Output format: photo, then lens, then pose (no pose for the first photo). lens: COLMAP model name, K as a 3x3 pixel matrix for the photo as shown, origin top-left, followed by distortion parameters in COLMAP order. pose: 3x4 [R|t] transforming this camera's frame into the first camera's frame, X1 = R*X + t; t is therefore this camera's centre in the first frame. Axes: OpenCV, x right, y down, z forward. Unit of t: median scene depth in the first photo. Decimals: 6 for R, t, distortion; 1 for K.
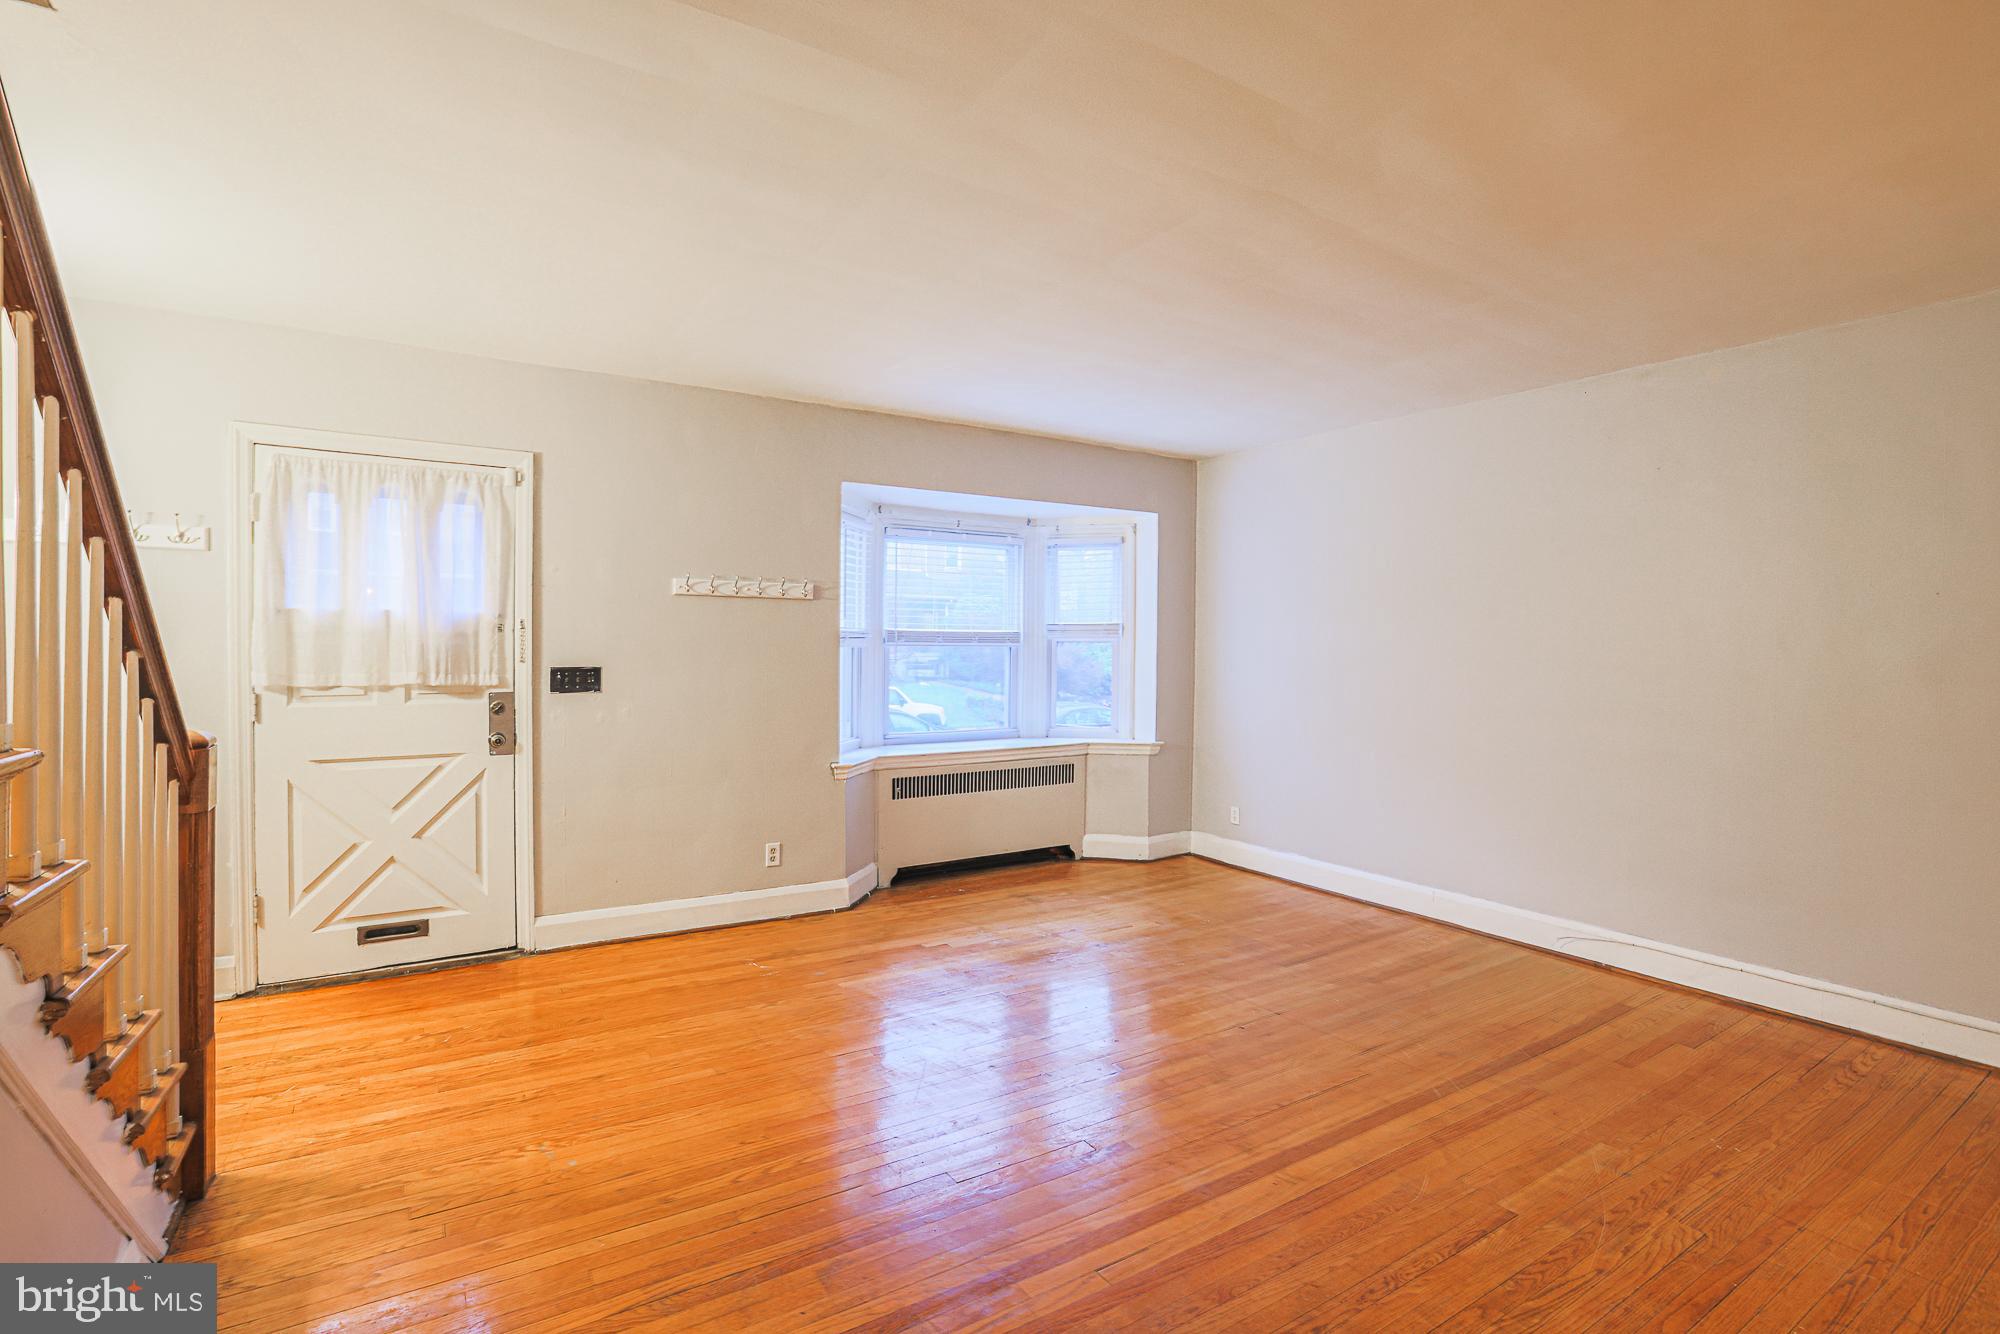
lens RADIAL K [[932.5, 0, 986.1], [0, 932.5, 653.5], [0, 0, 1]] dist [-0.033464, 0.006027]
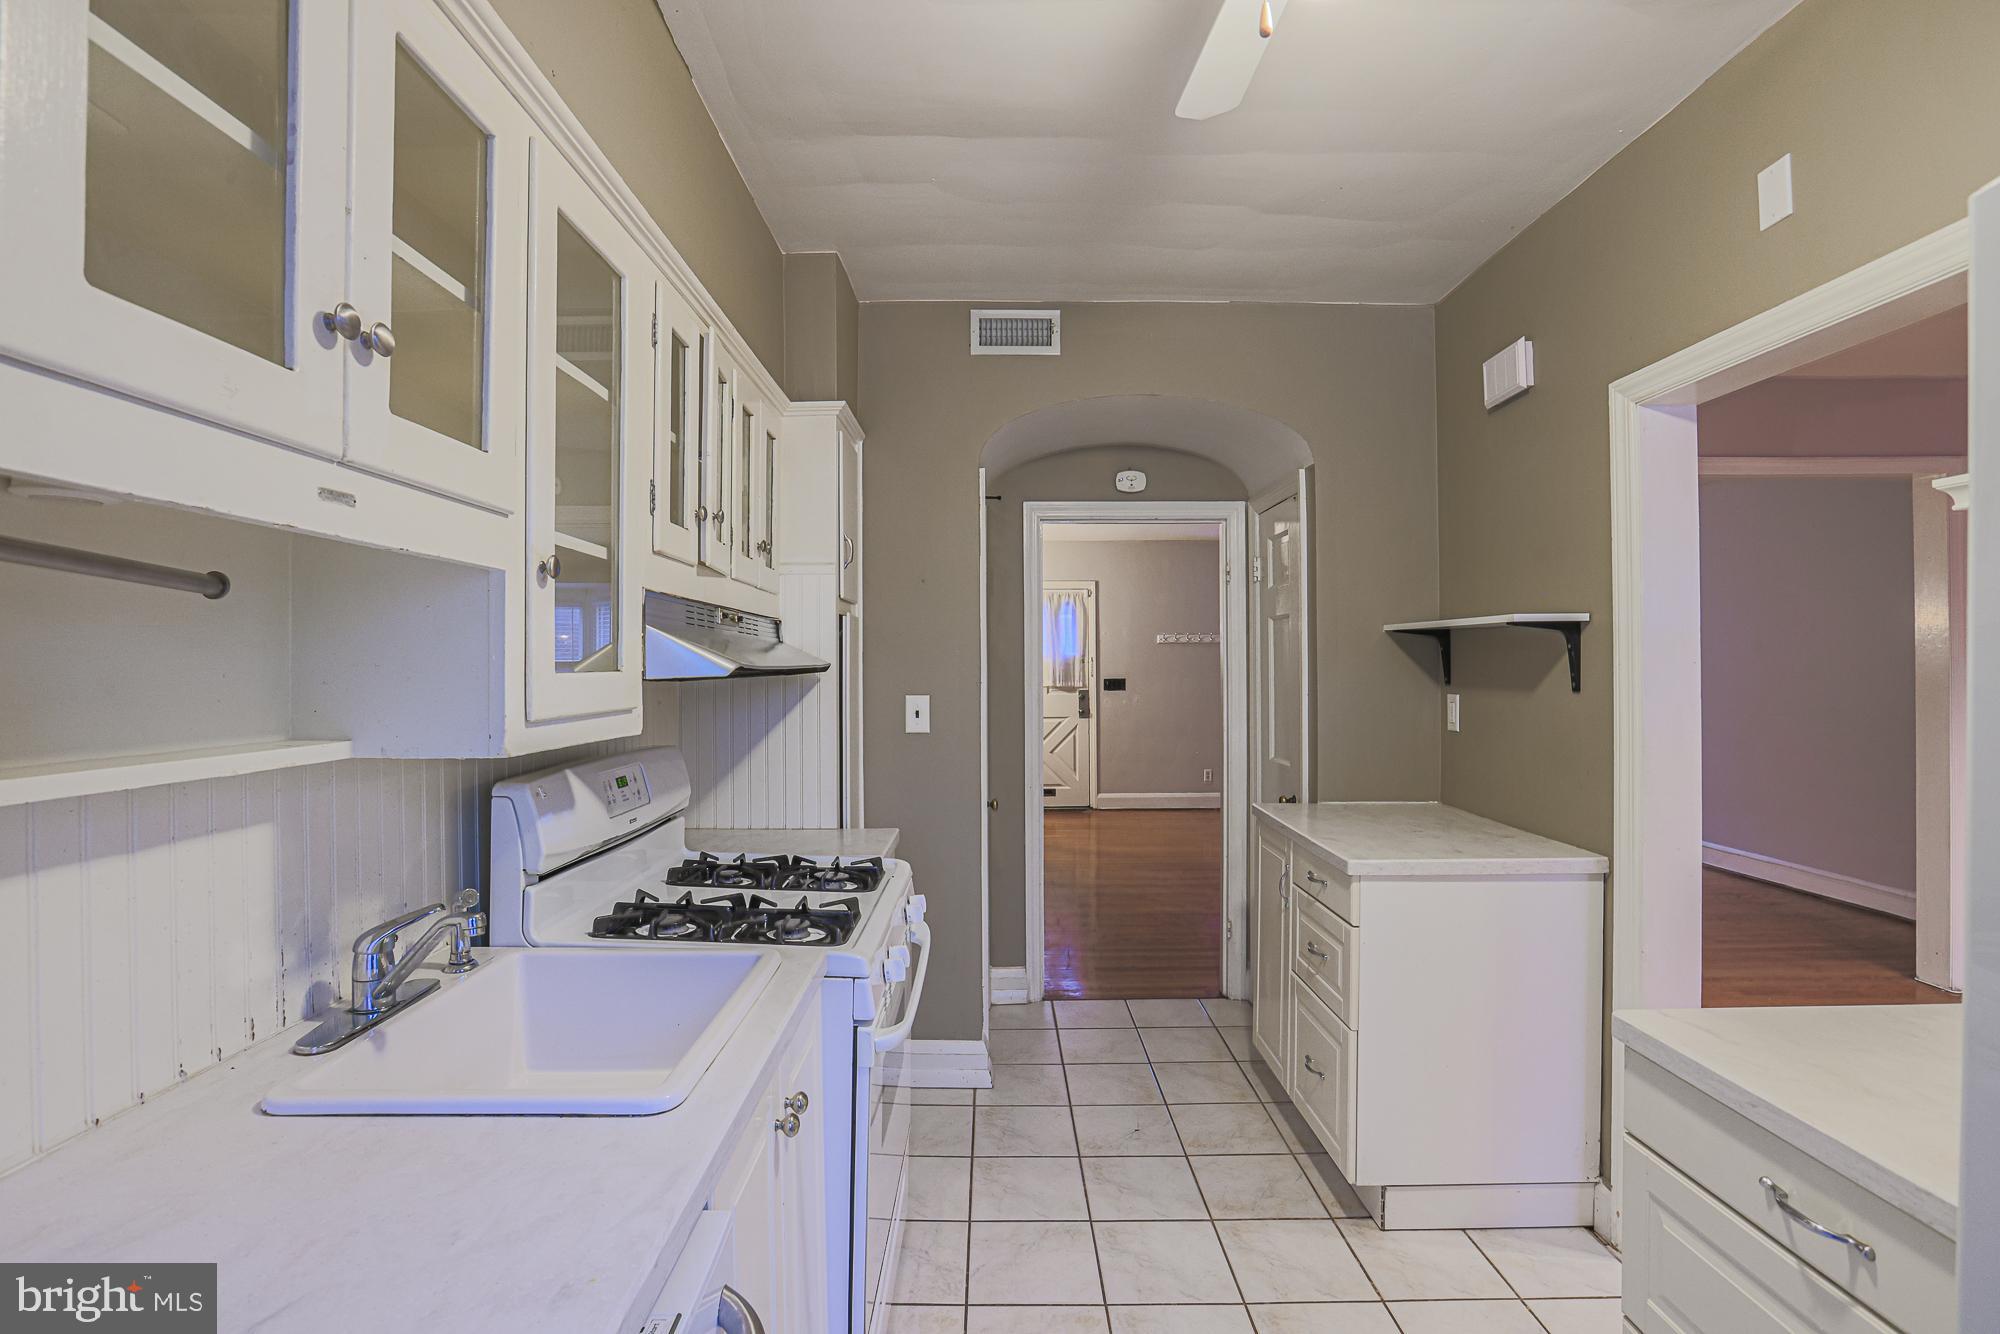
lens RADIAL K [[918.2, 0, 1006.5], [0, 918.2, 662.7], [0, 0, 1]] dist [-0.031916, 0.001193]
pose [[0.851303, -0.015383, -0.524448, 0.415644], [0.009298, 0.999855, -0.014235, 0.004762], [0.524592, 0.007242, 0.851323, -0.853467]]
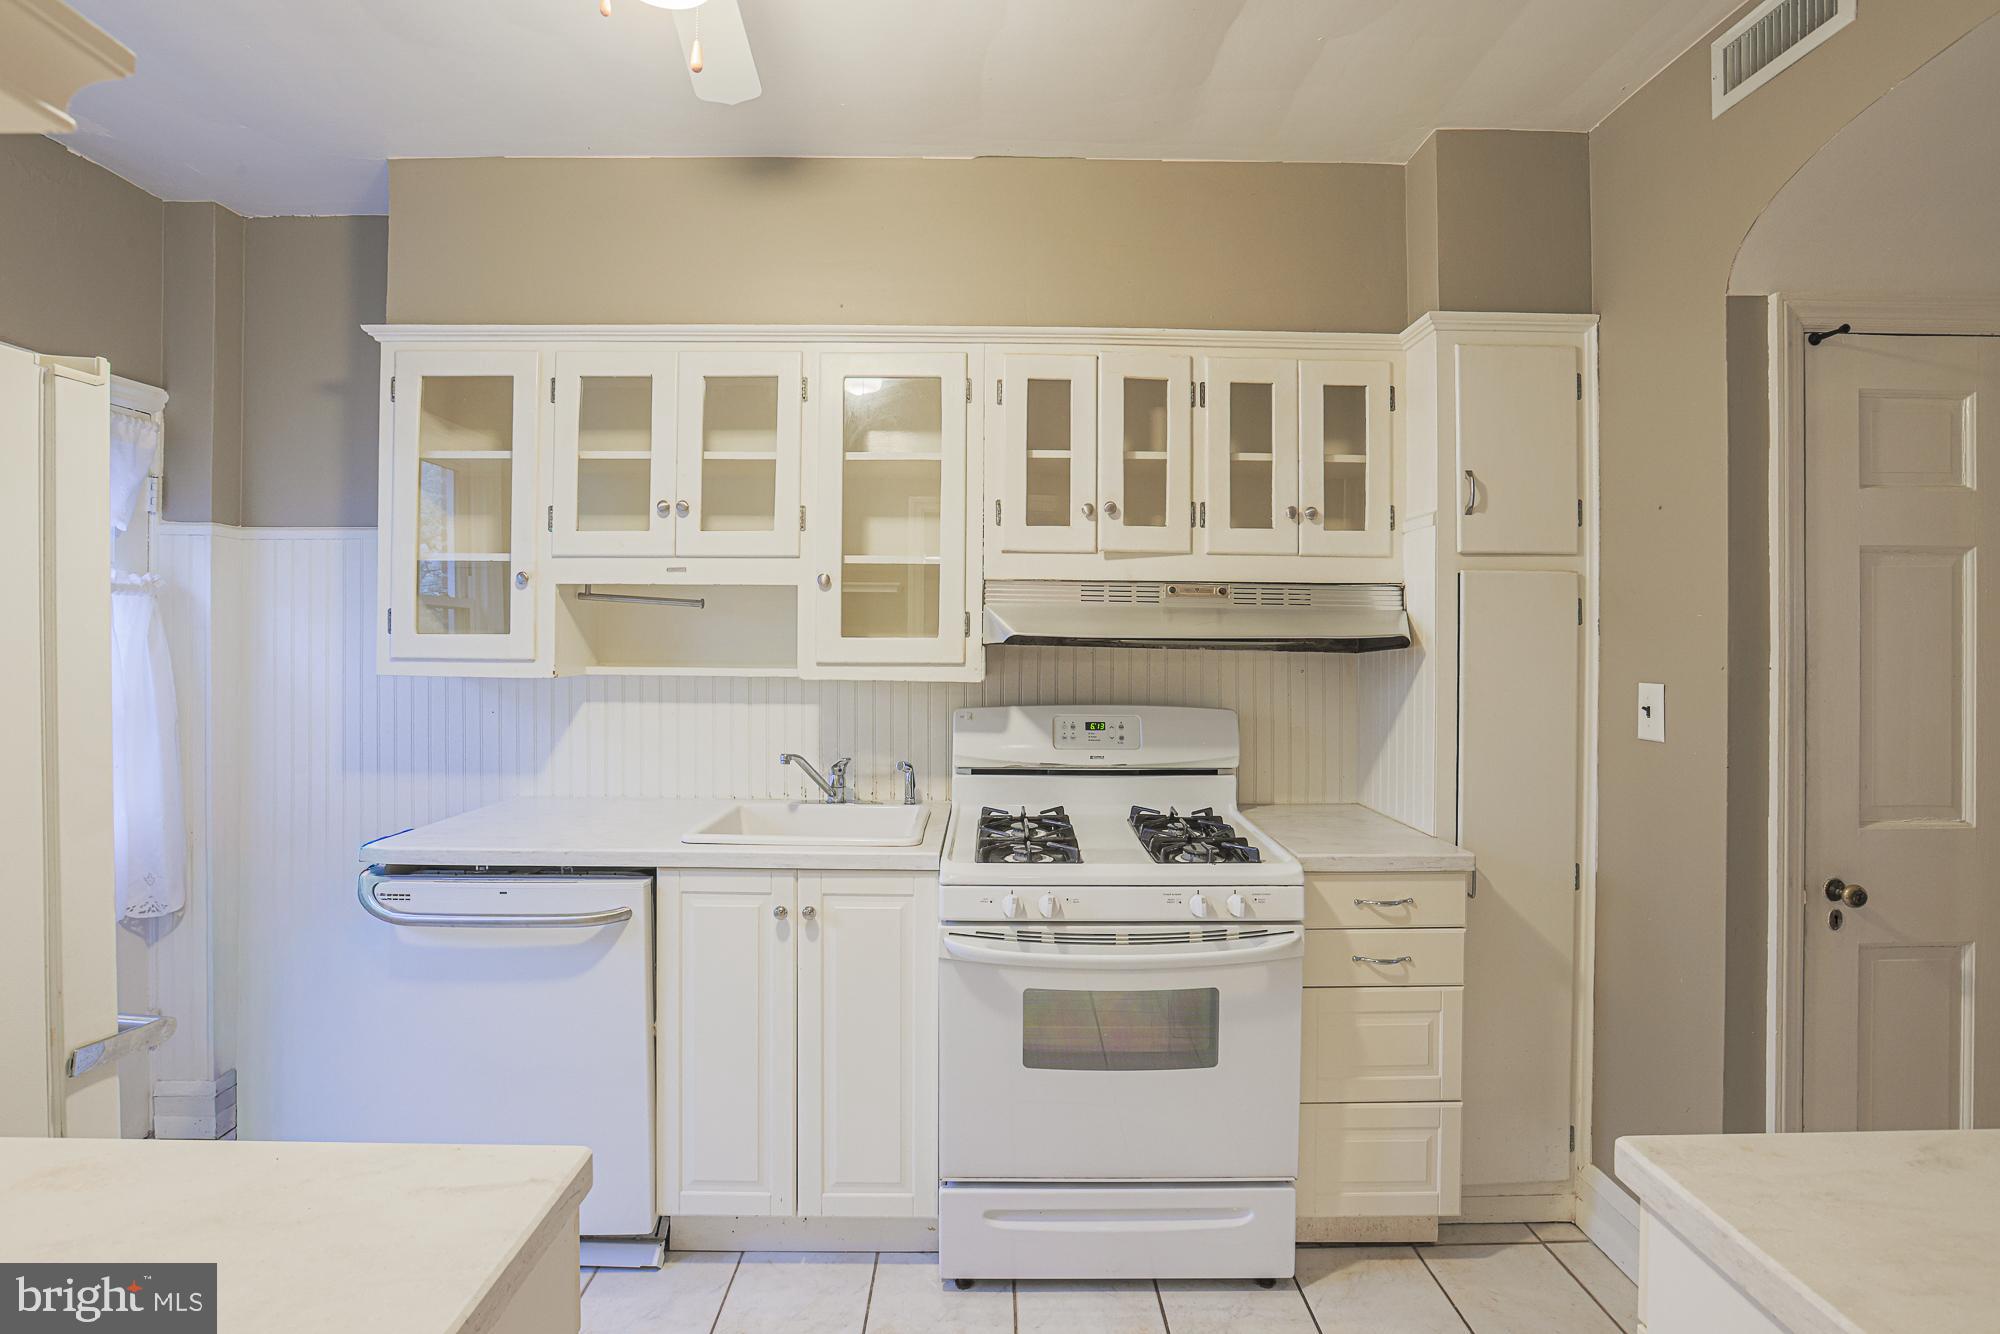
lens RADIAL K [[932.5, 0, 986.1], [0, 932.5, 653.5], [0, 0, 1]] dist [-0.033464, 0.006027]
pose [[-0.517607, -0.010635, -0.855552, 0.544834], [-0.018470, 0.999829, -0.001254, 0.010493], [0.855419, 0.015153, -0.517715, -0.377916]]
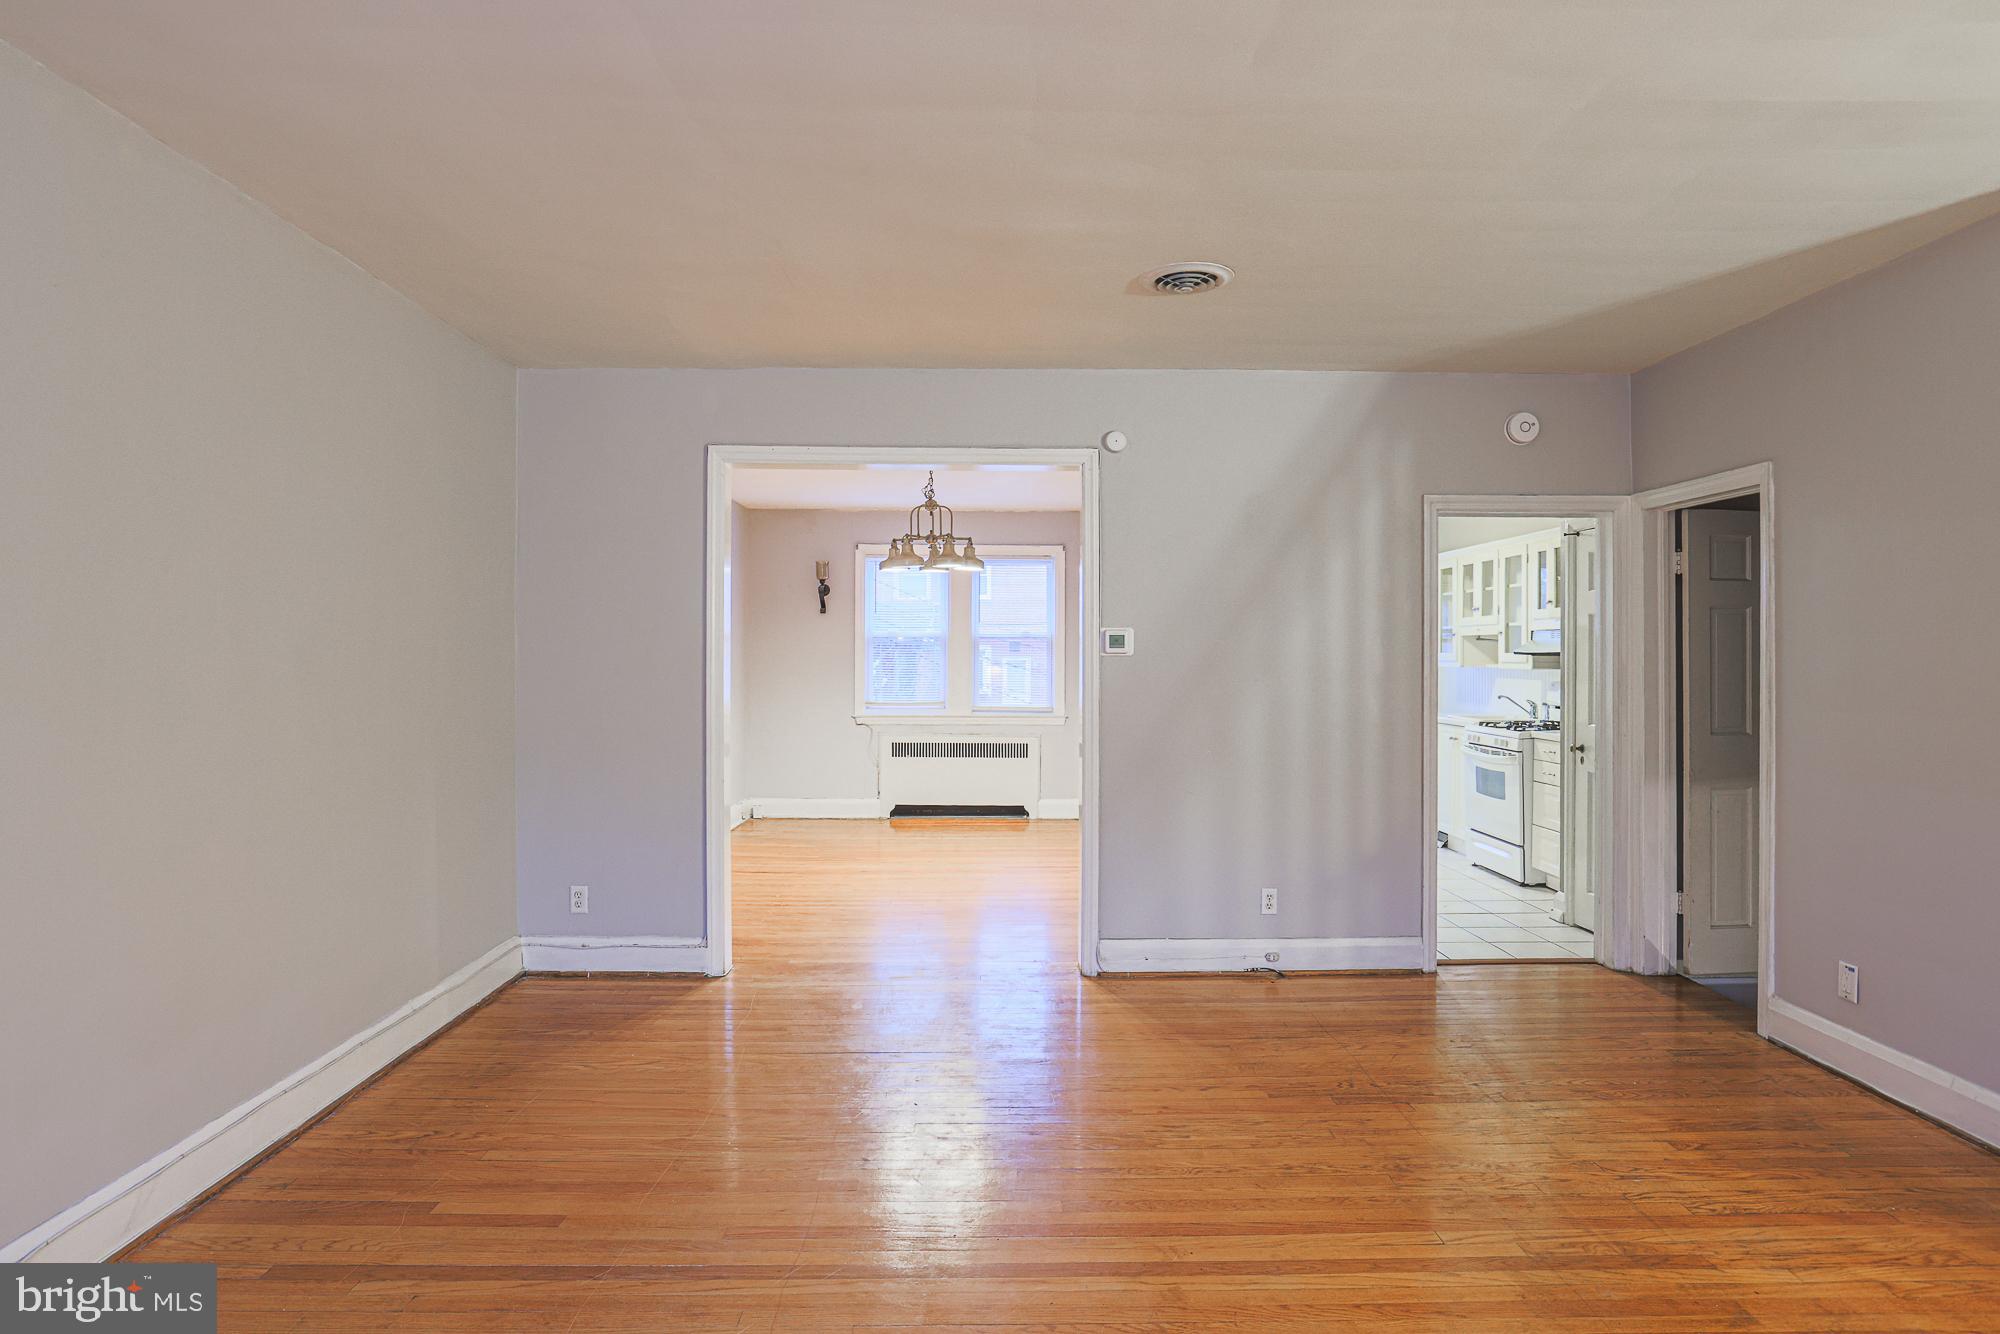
lens RADIAL K [[1117.4, 0, 991.9], [0, 1117.4, 653.6], [0, 0, 1]] dist [-0.056219, 0.041843]
pose [[-0.856065, -0.004297, 0.516850, -0.037443], [-0.000442, 0.999971, 0.007581, -0.008914], [-0.516867, 0.006262, -0.856043, 1.022249]]
